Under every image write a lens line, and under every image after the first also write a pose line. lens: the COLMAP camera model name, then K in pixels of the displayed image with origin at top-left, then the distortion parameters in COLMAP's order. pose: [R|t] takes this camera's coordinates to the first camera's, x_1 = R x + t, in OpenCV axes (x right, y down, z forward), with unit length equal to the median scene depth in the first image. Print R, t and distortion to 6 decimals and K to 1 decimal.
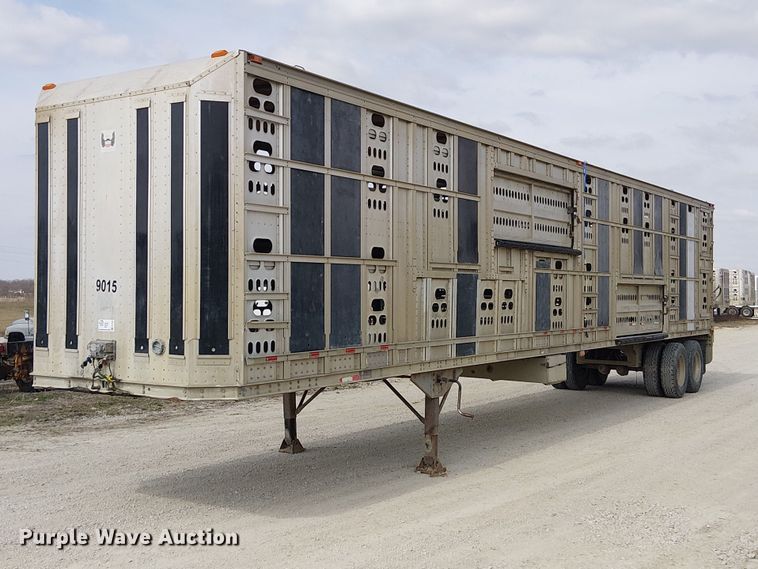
lens RADIAL K [[969.0, 0, 379.0], [0, 969.0, 284.5], [0, 0, 1]] dist [0.181029, -0.790354]
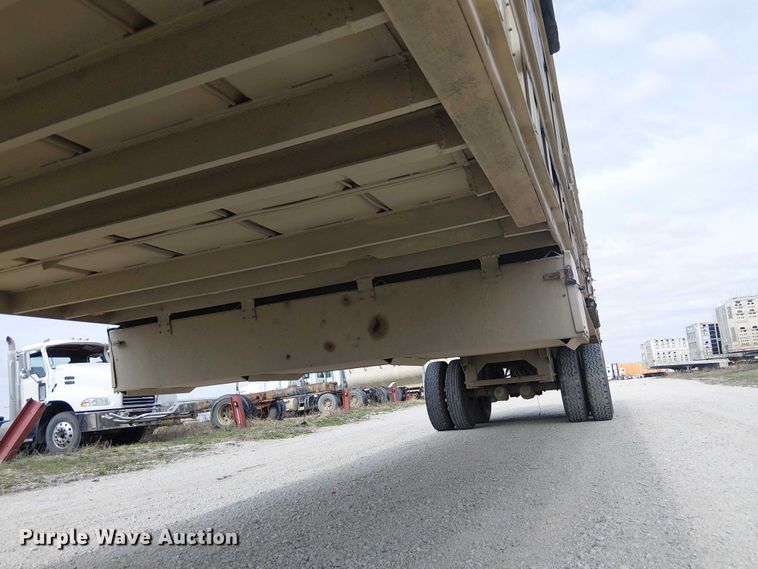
lens RADIAL K [[586.5, 0, 379.0], [0, 586.5, 284.5], [0, 0, 1]] dist [0.142924, -0.255543]
pose [[0.973934, -0.068787, 0.216150, 0.110232], [0.110026, 0.976563, -0.184981, 0.174685], [-0.198360, 0.203942, 0.958677, 1.280431]]
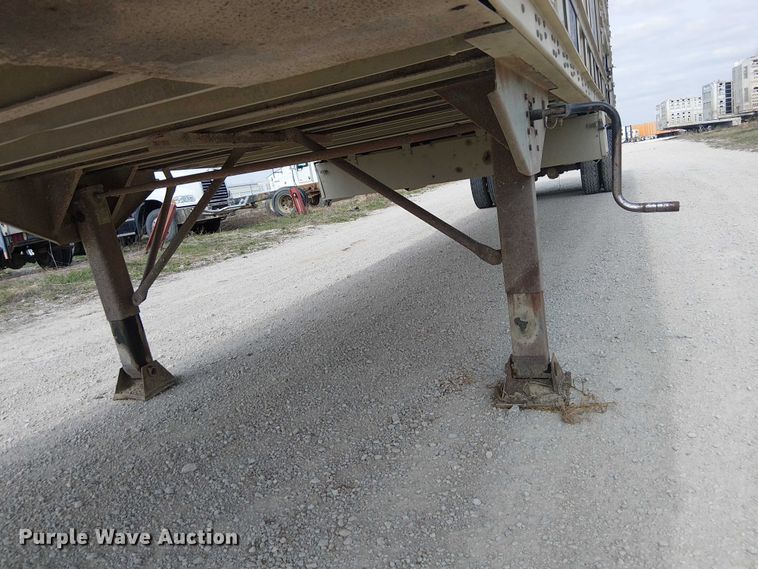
lens RADIAL K [[595.6, 0, 379.0], [0, 595.6, 284.5], [0, 0, 1]] dist [0.076124, -0.138293]
pose [[0.968084, -0.197346, 0.154494, -0.033298], [0.169585, 0.969675, 0.175989, 0.138078], [-0.184540, -0.144173, 0.972193, 1.042642]]
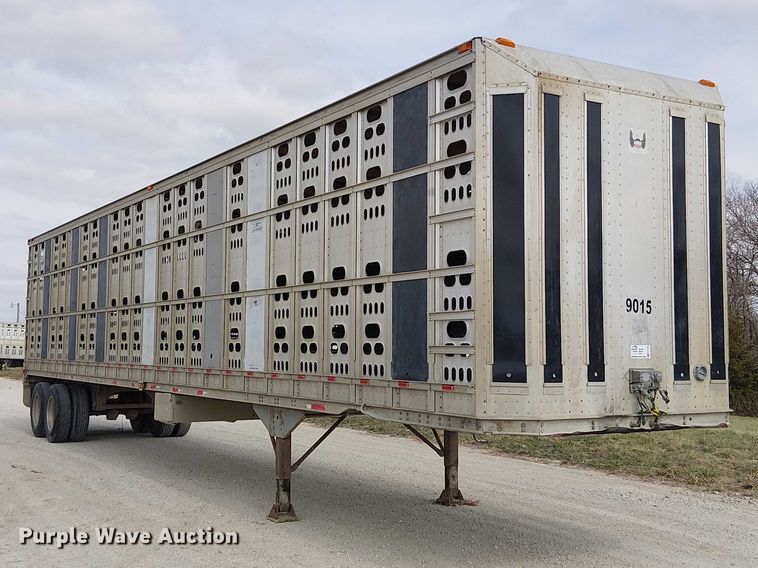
lens RADIAL K [[969.0, 0, 379.0], [0, 969.0, 284.0], [0, 0, 1]] dist [0.181029, -0.790354]
pose [[0.416067, 0.054324, 0.907710, -1.140824], [-0.009389, 0.998417, -0.055449, 0.031524], [-0.909286, 0.014548, 0.415918, 0.831153]]
